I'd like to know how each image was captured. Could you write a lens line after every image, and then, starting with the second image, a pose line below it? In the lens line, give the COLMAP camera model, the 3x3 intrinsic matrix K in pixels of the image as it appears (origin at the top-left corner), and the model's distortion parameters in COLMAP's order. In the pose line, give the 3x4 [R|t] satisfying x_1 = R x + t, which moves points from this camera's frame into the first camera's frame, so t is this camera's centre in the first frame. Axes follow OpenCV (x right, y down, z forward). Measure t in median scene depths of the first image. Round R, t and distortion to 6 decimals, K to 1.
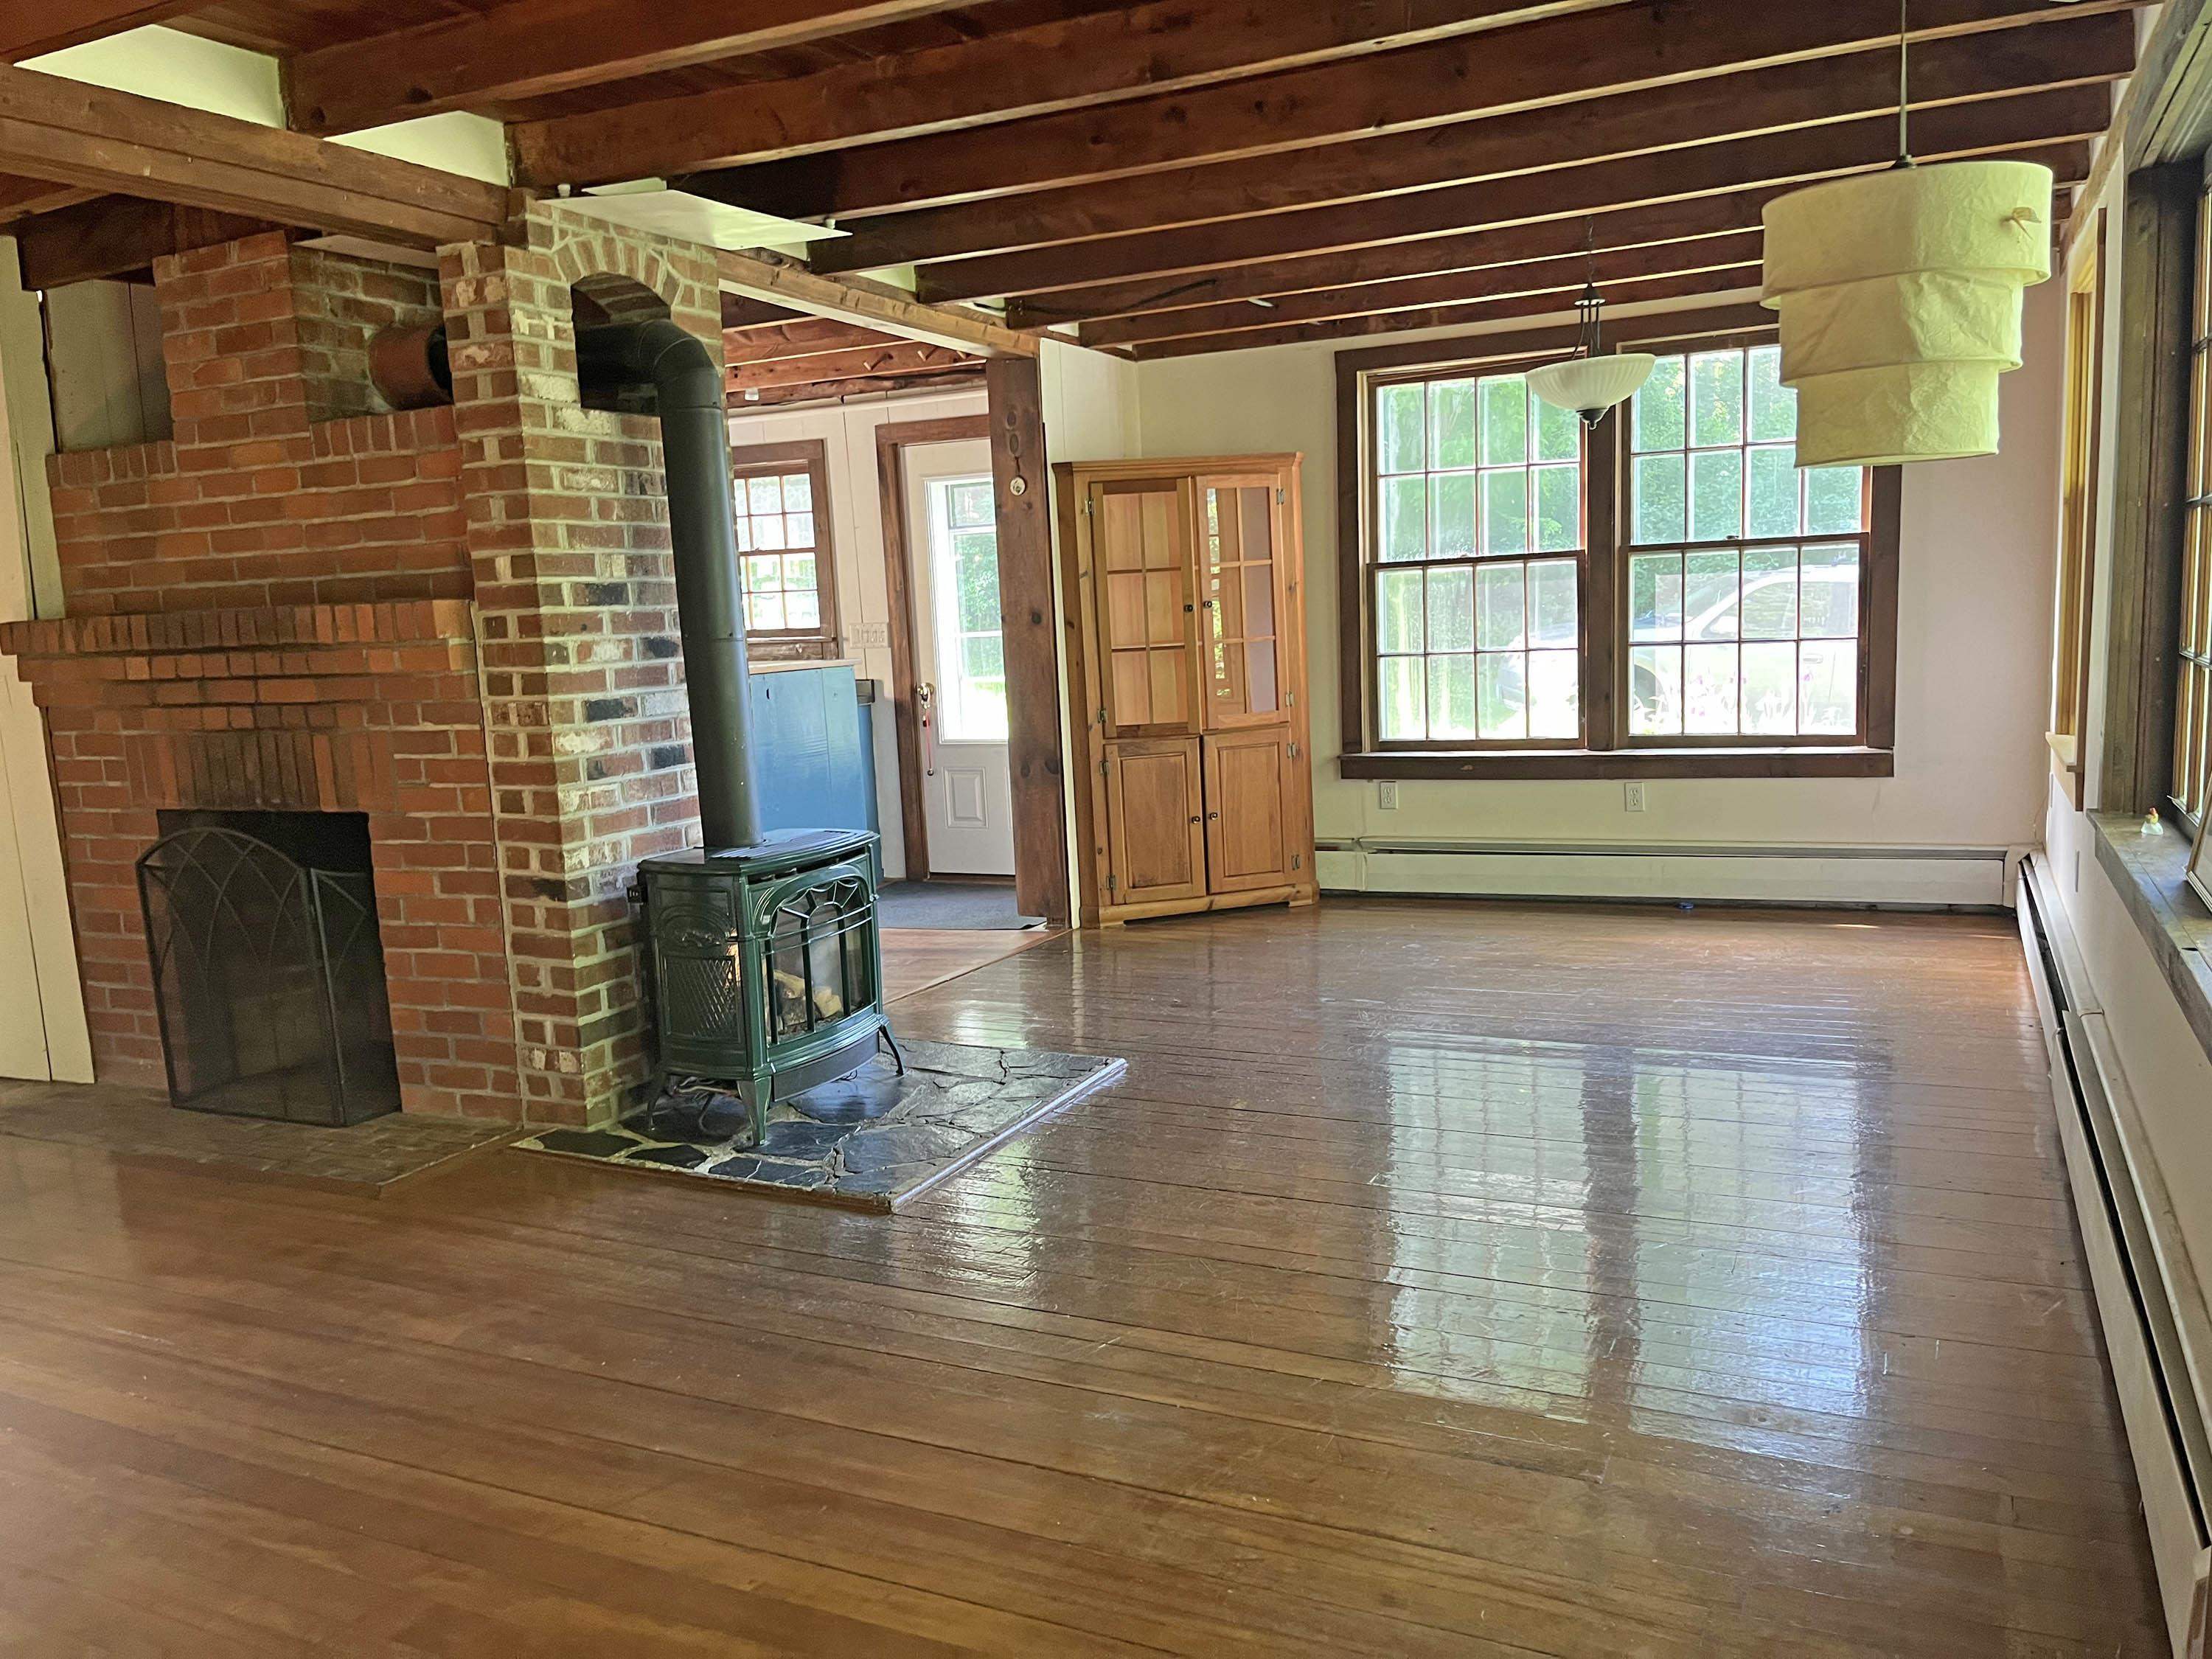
lens RADIAL K [[1697.2, 0, 1120.0], [0, 1697.2, 846.2], [0, 0, 1]] dist [0.053609, -0.075671]
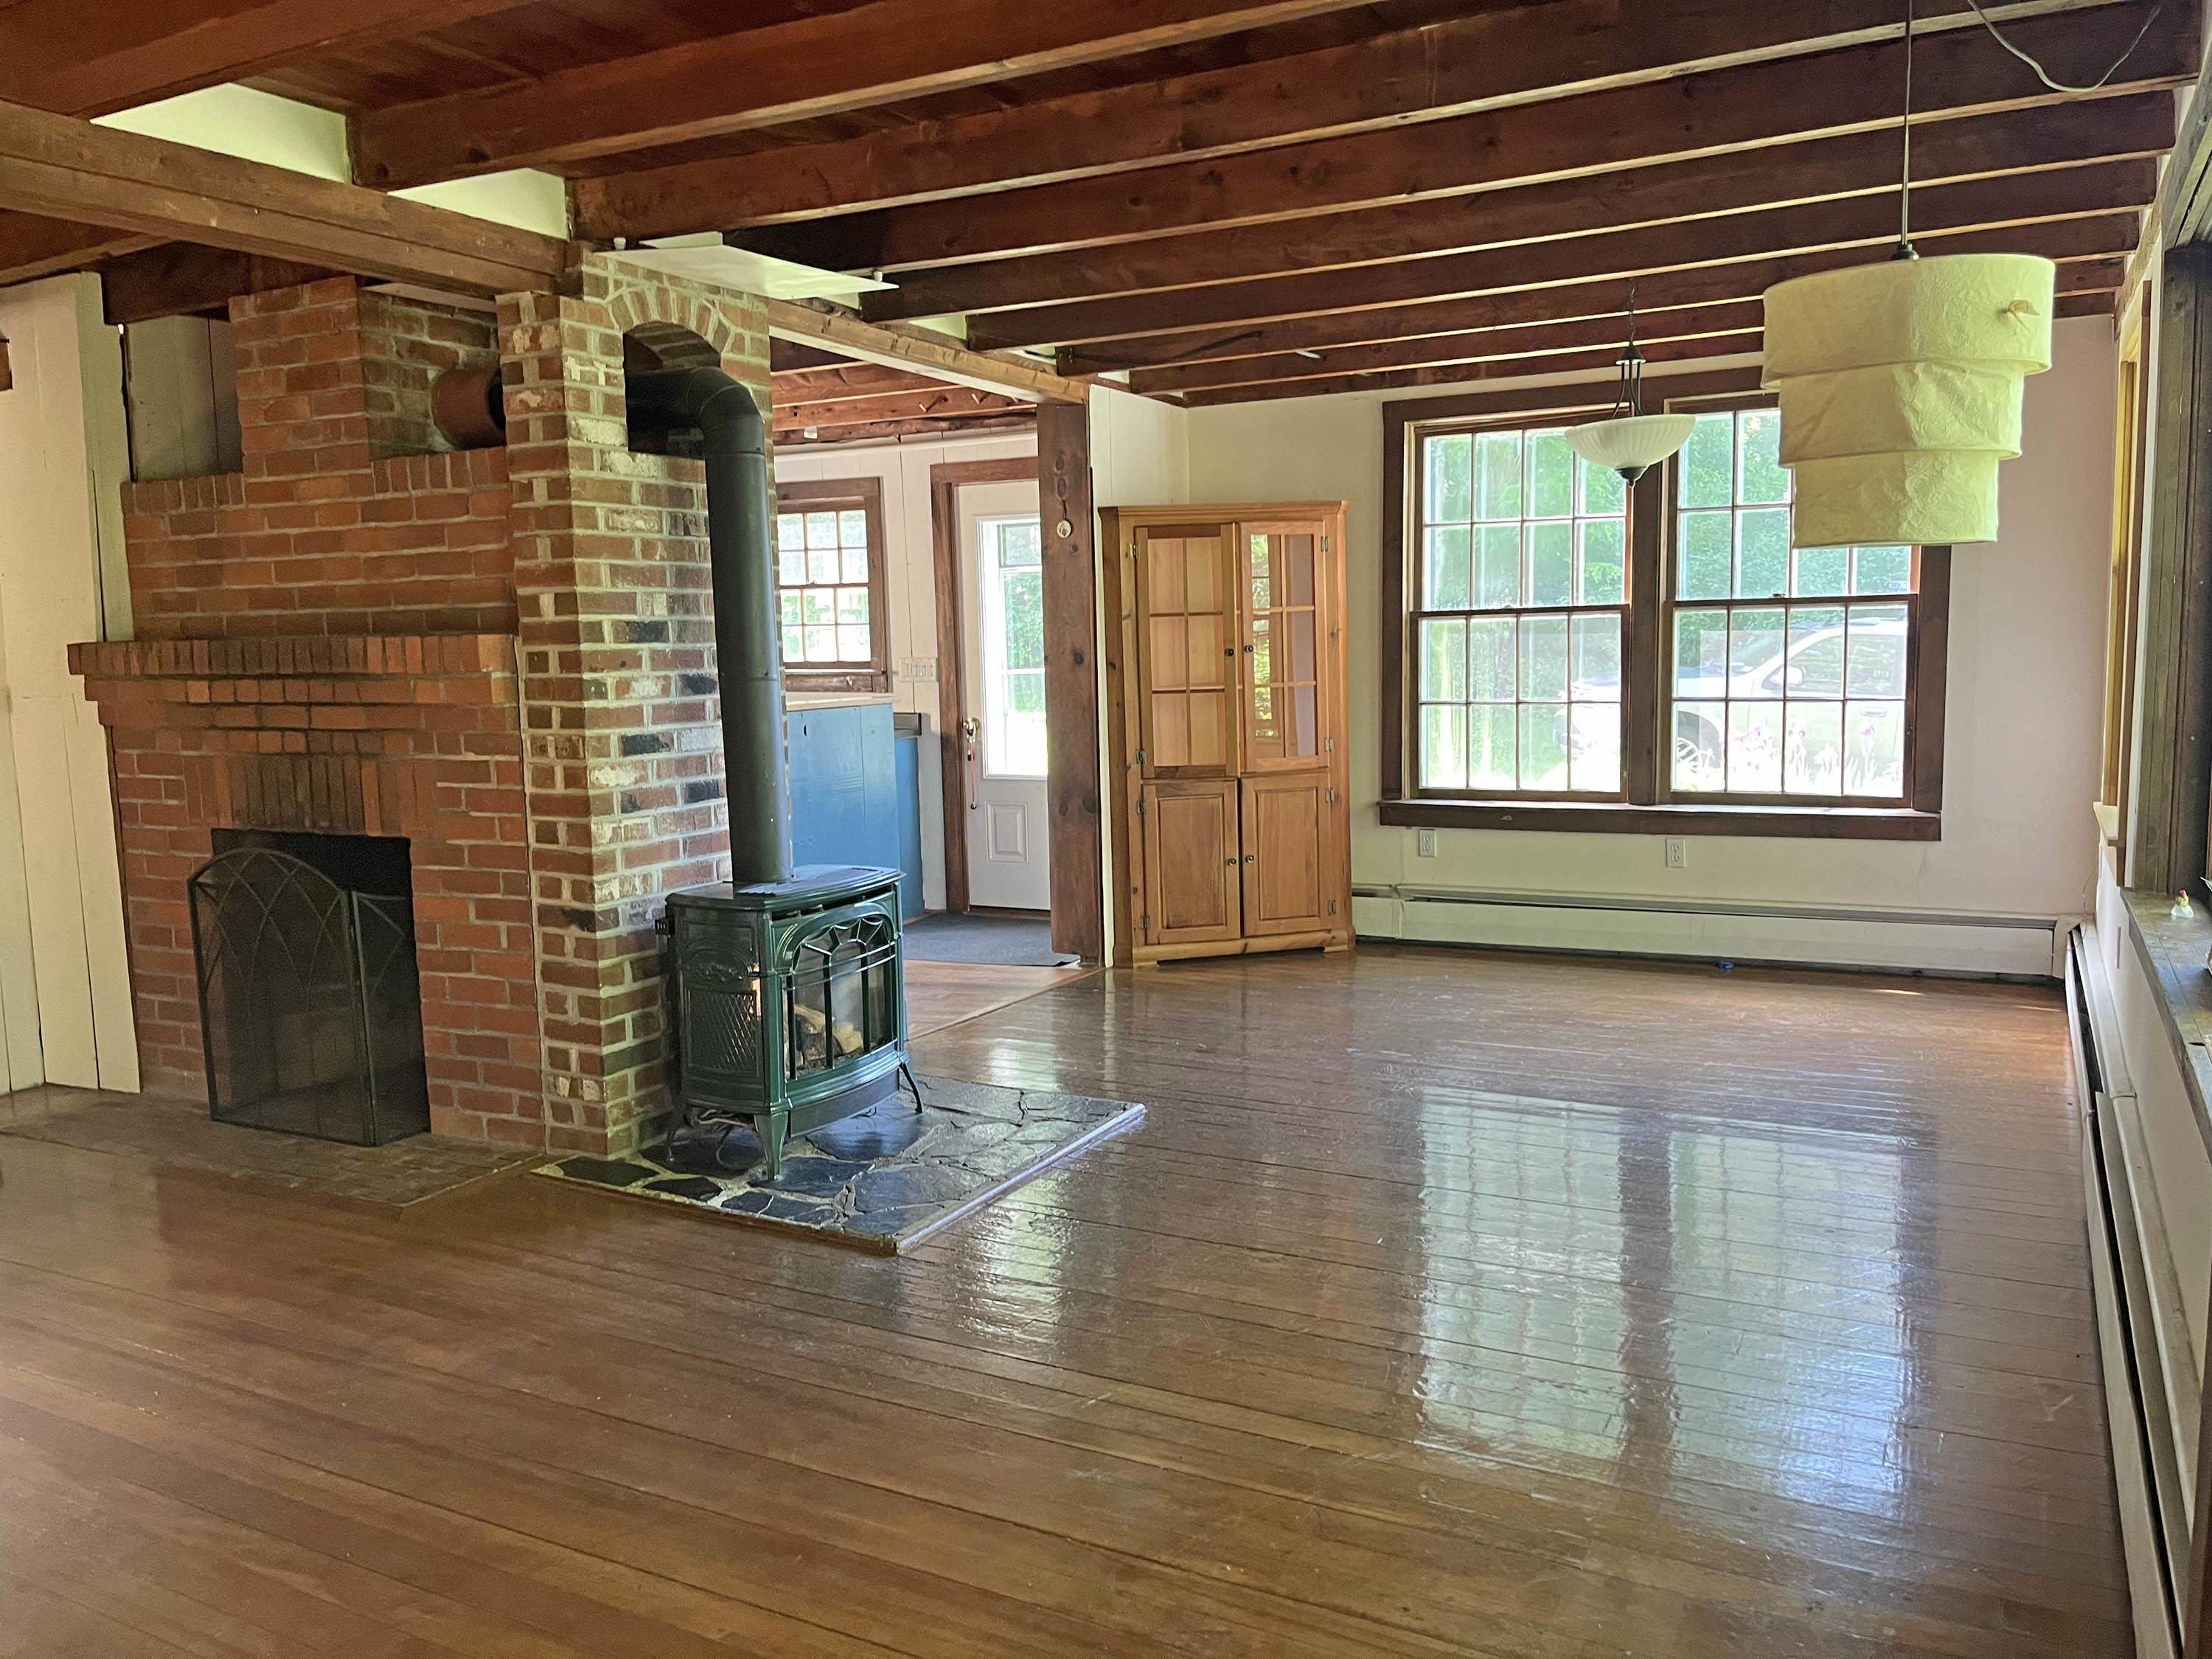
lens RADIAL K [[1697.2, 0, 1110.7], [0, 1697.2, 815.8], [0, 0, 1]] dist [0.053609, -0.075671]
pose [[0.998760, 0.027779, -0.041311, 0.021065], [-0.029215, 0.998975, -0.034576, -0.009748], [0.040308, 0.035740, 0.998548, -0.005408]]
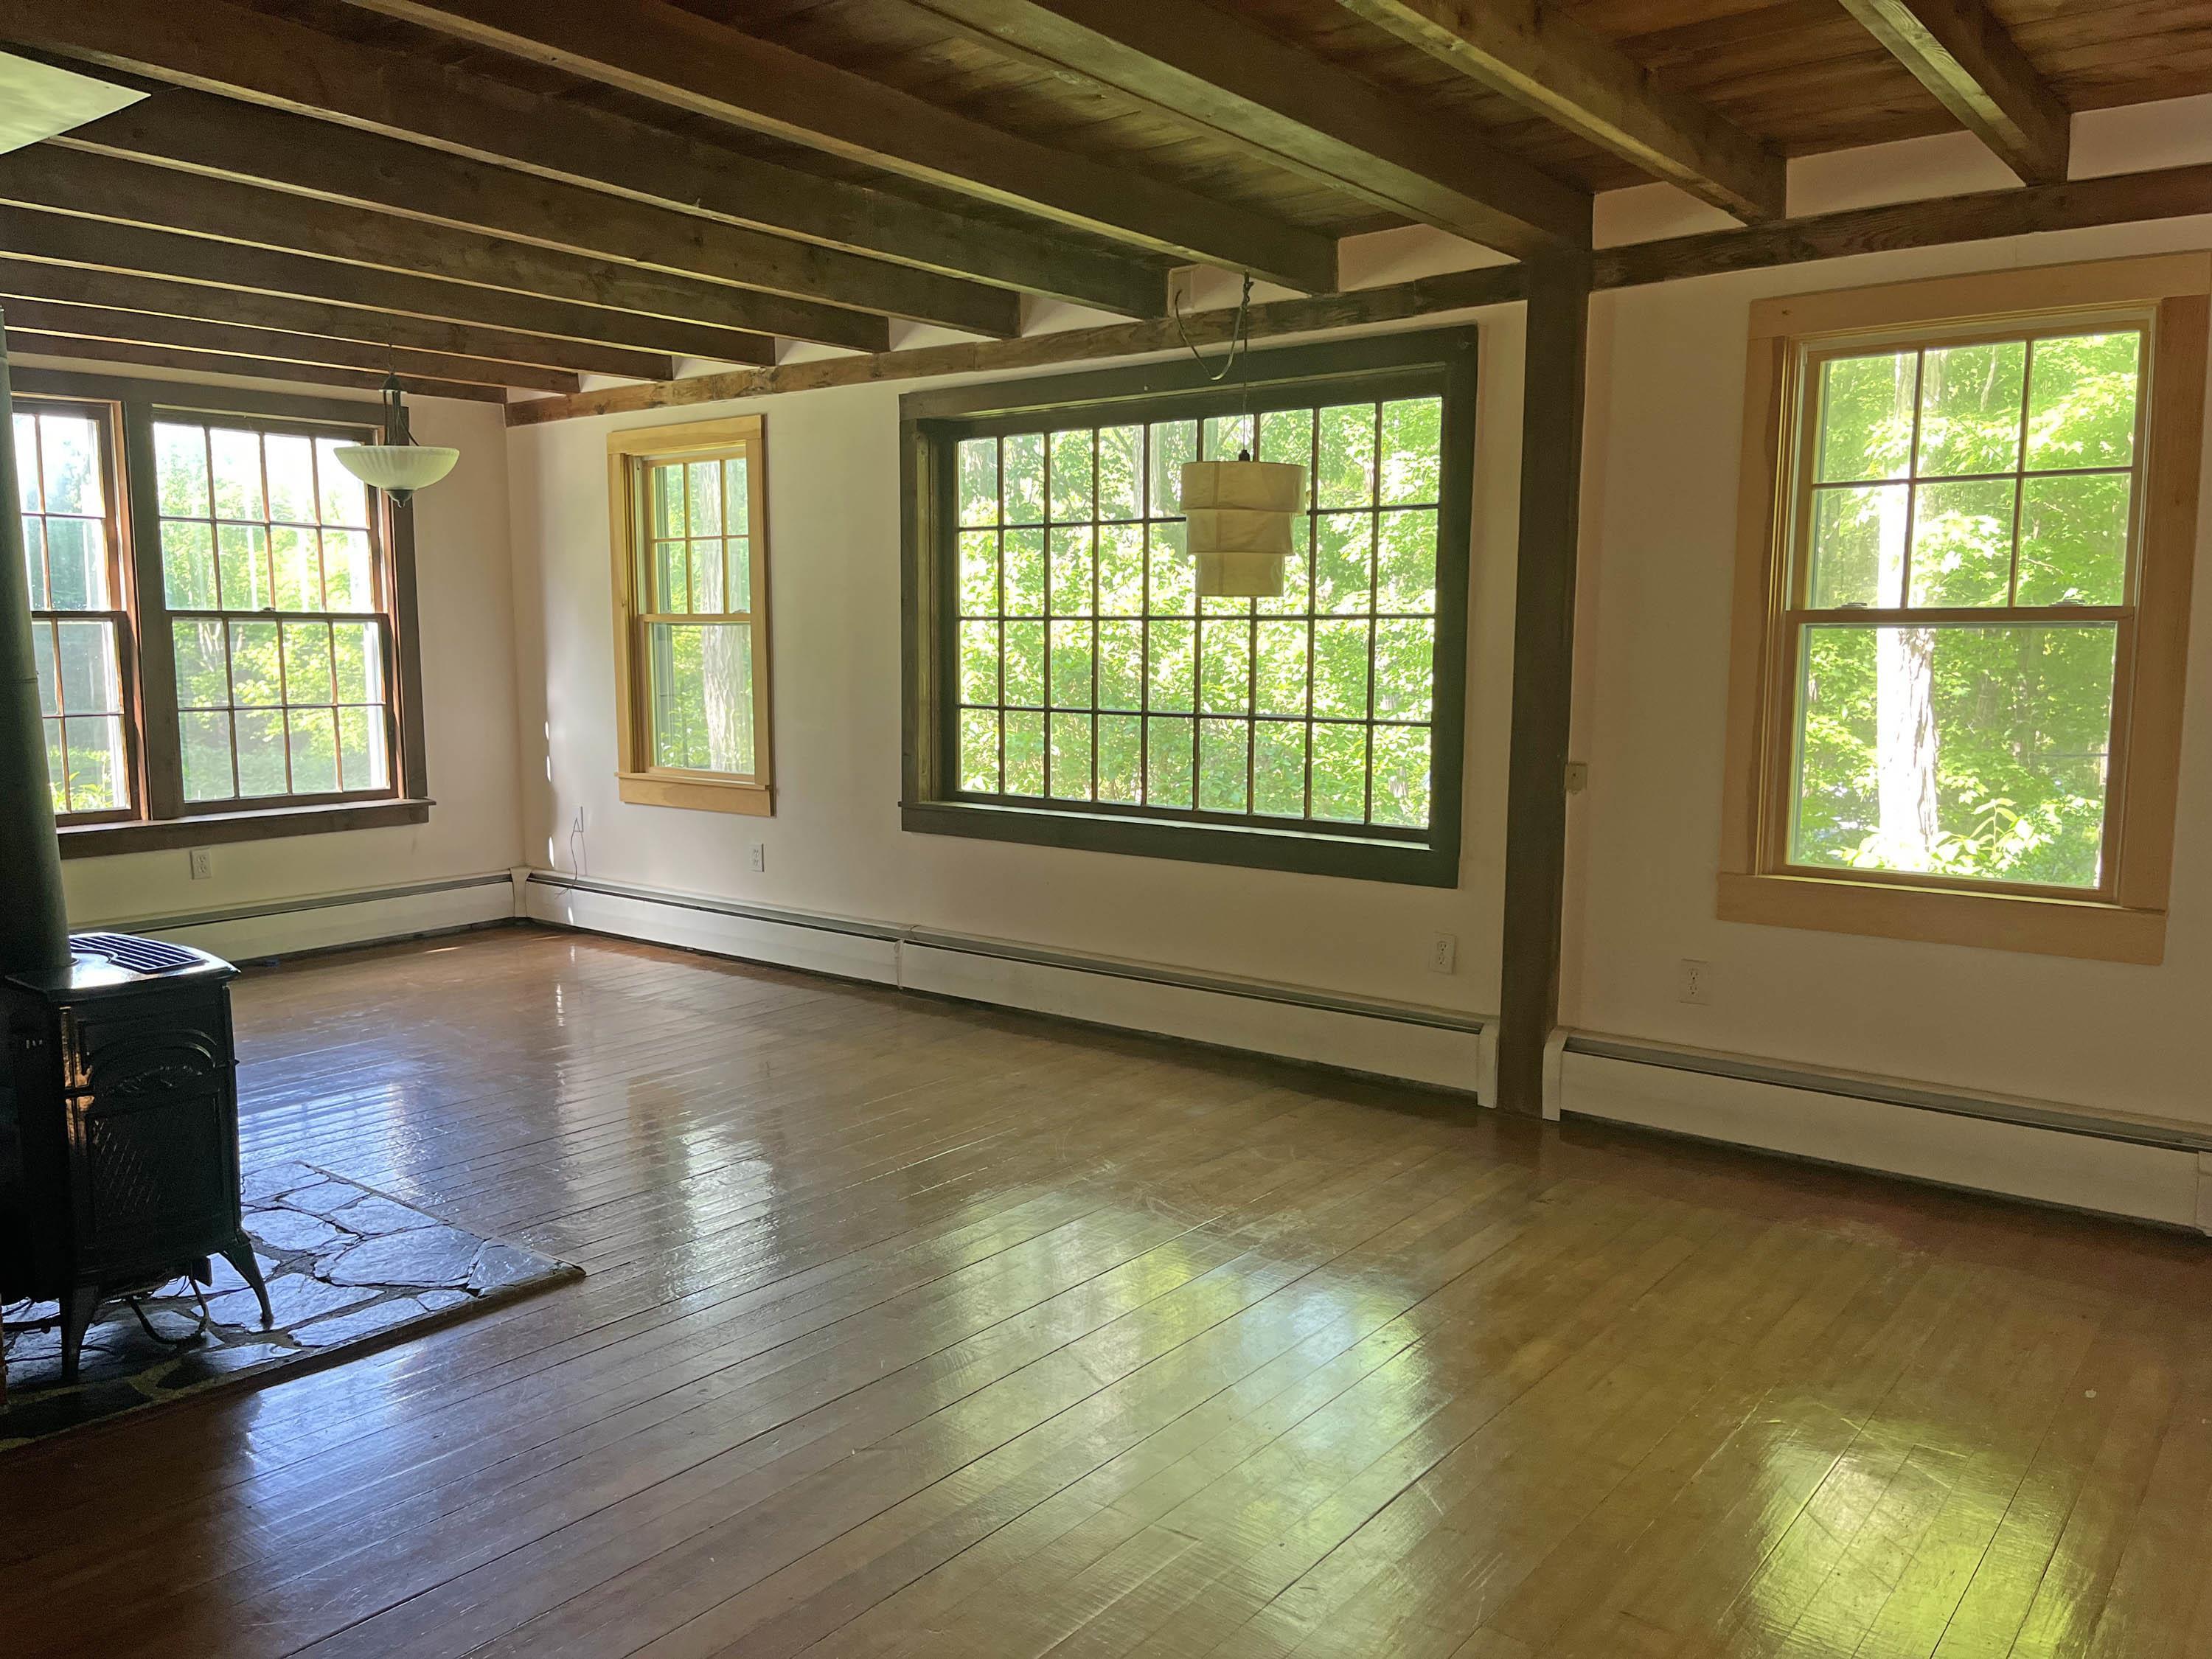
lens RADIAL K [[1697.2, 0, 1096.3], [0, 1697.2, 841.8], [0, 0, 1]] dist [0.053609, -0.075671]
pose [[0.221260, -0.070135, 0.972690, -0.815430], [0.136585, 0.989808, 0.040300, -0.015858], [-0.965603, 0.123938, 0.228585, 0.403038]]
